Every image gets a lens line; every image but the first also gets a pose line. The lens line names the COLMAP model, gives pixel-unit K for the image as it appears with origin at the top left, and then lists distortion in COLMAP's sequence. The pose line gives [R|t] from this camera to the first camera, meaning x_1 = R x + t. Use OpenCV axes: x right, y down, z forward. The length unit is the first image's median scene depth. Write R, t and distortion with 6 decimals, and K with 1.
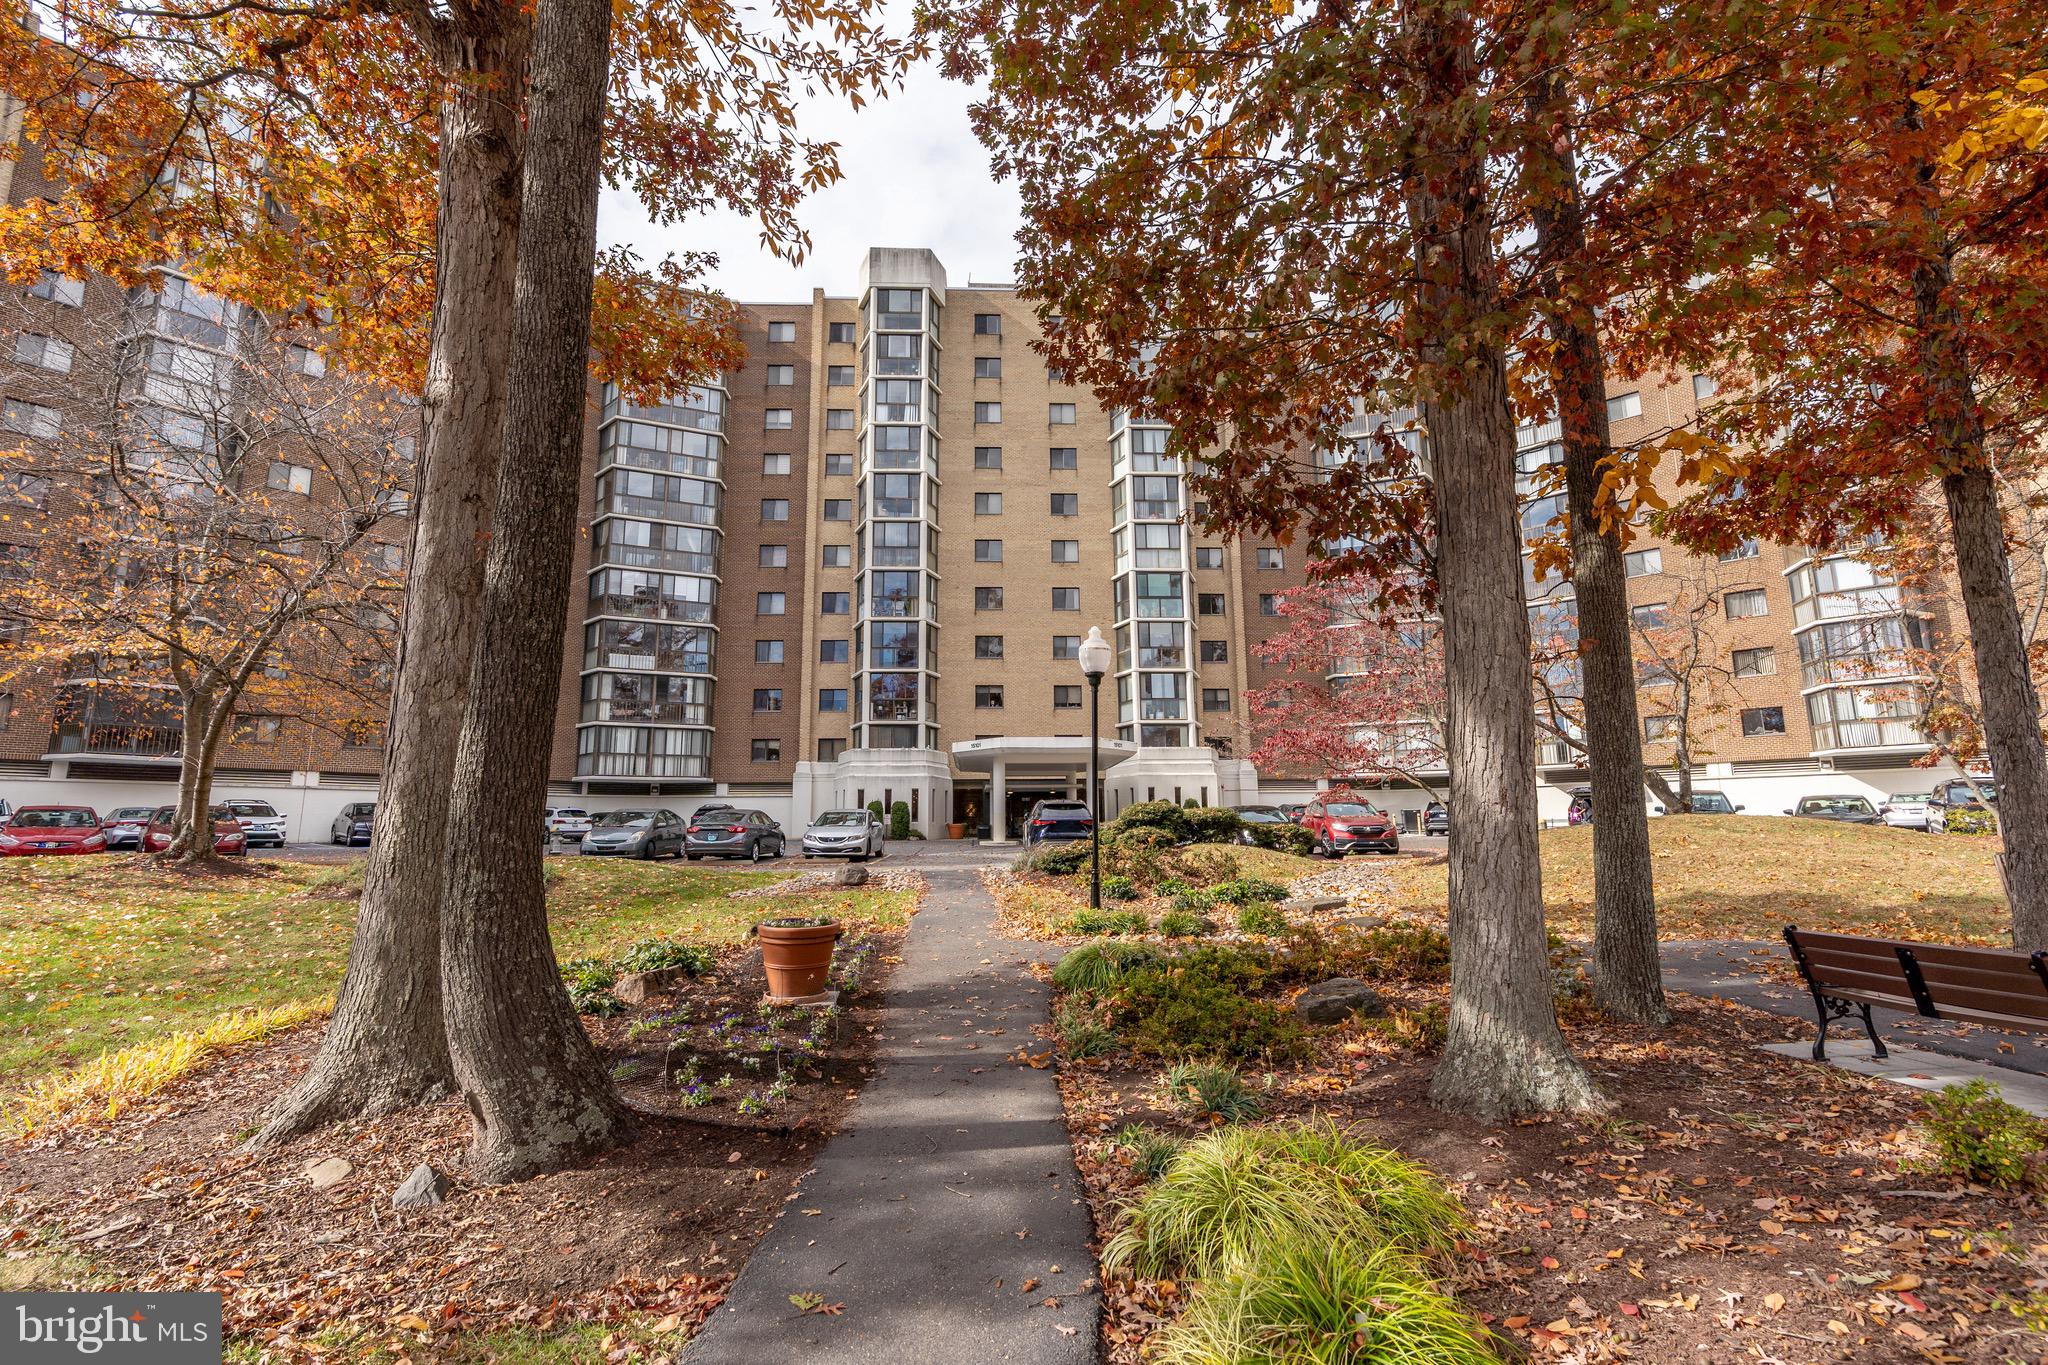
lens RADIAL K [[916.4, 0, 1024.4], [0, 916.4, 681.1], [0, 0, 1]] dist [-0.003887, 0.000413]
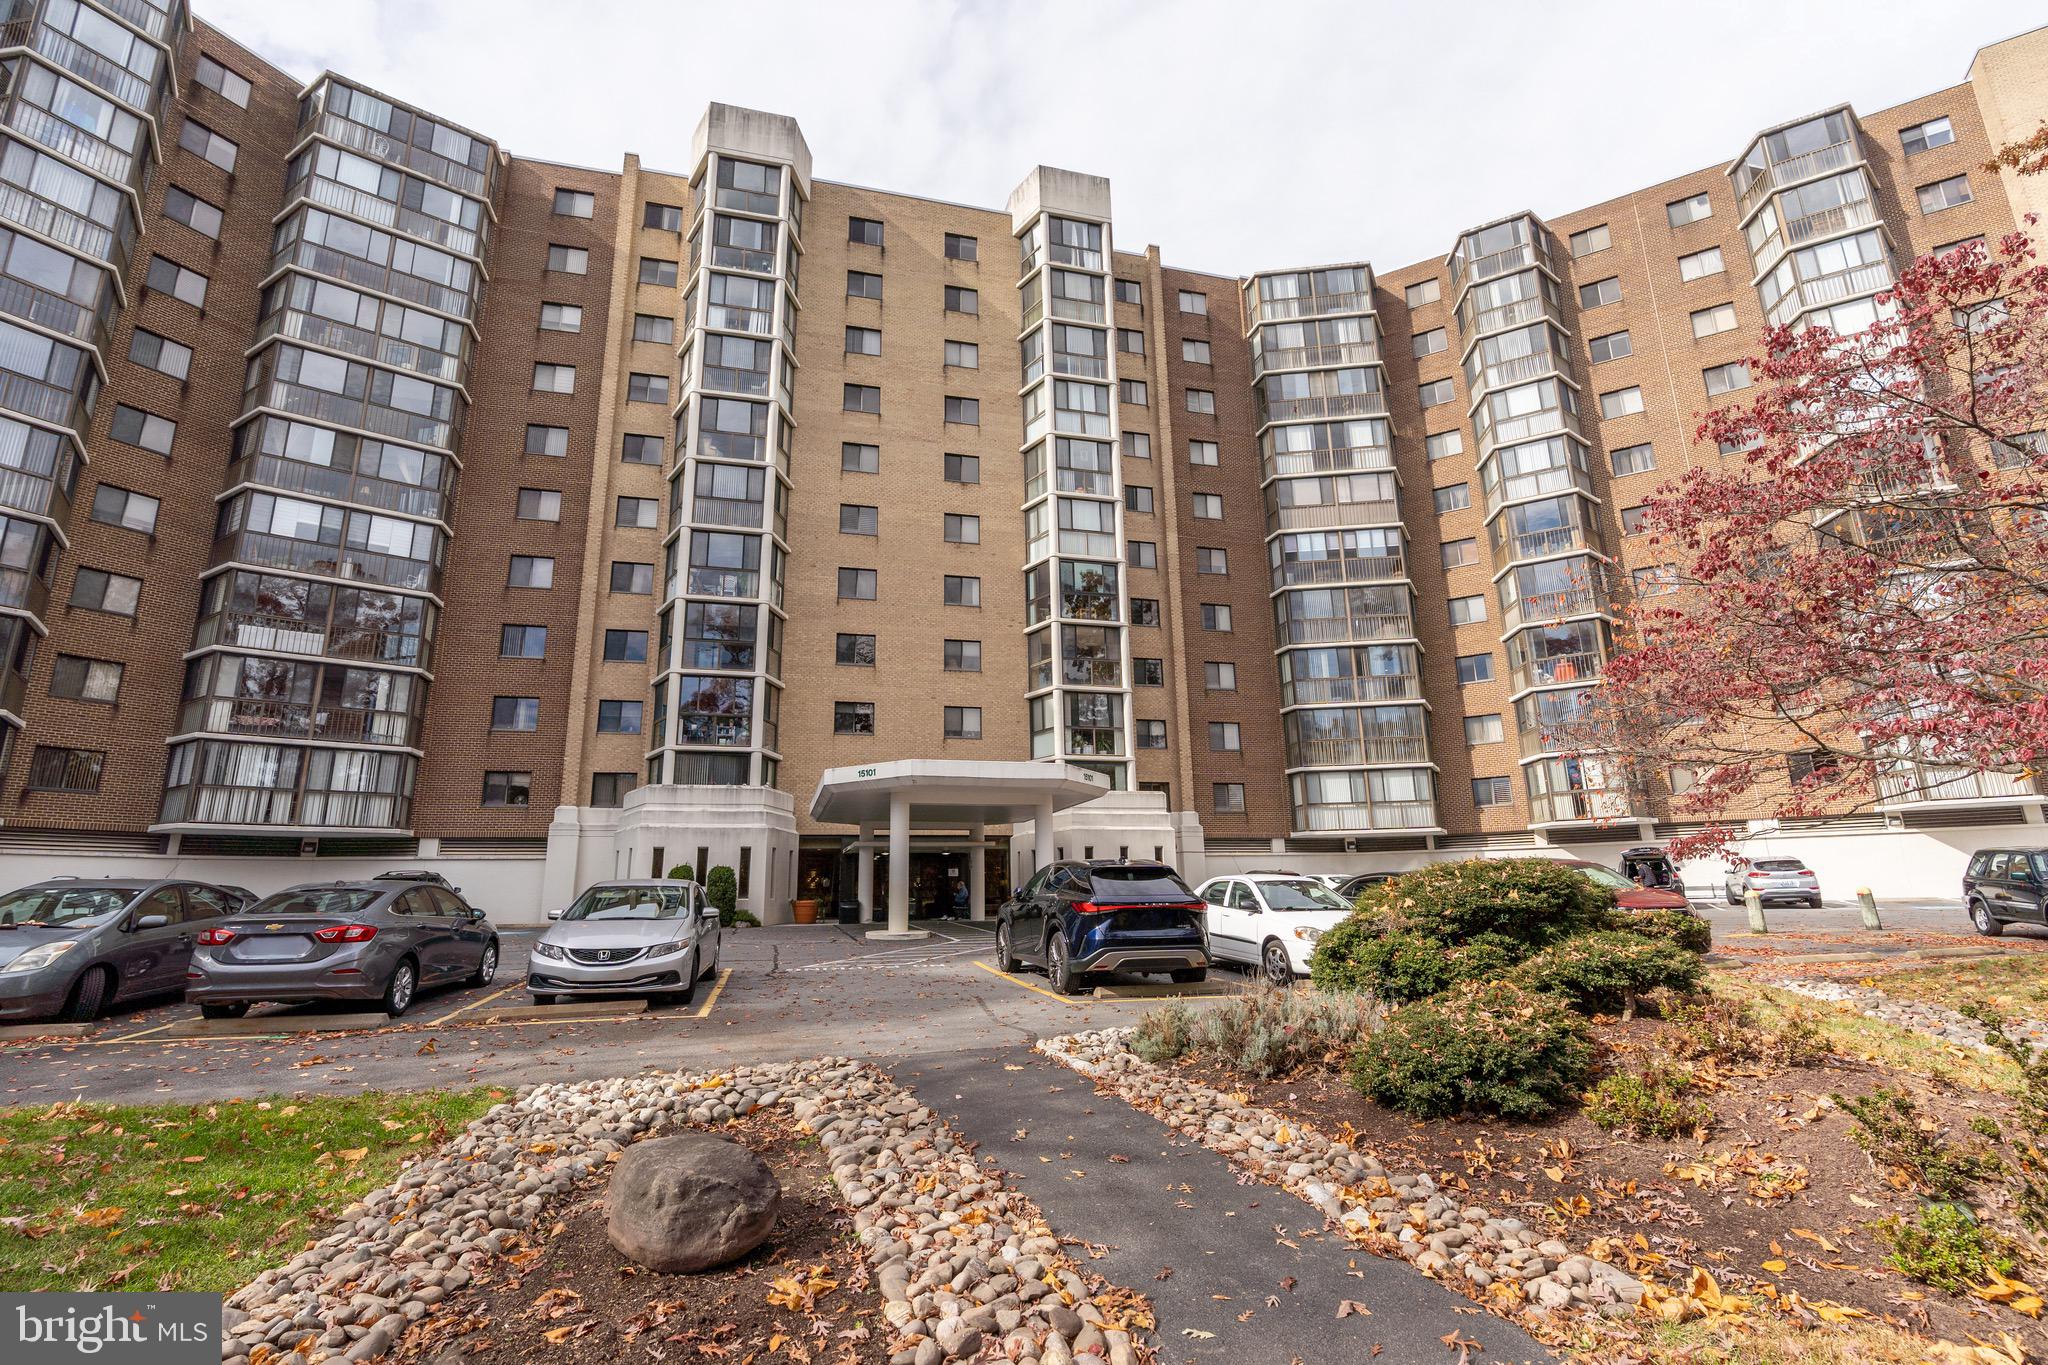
lens RADIAL K [[916.4, 0, 1021.4], [0, 916.4, 681.5], [0, 0, 1]] dist [-0.003887, 0.000413]
pose [[0.977922, 0.041484, 0.204810, -0.057922], [-0.026769, 0.996891, -0.074100, 0.037682], [-0.207248, 0.066982, 0.975993, 0.274594]]
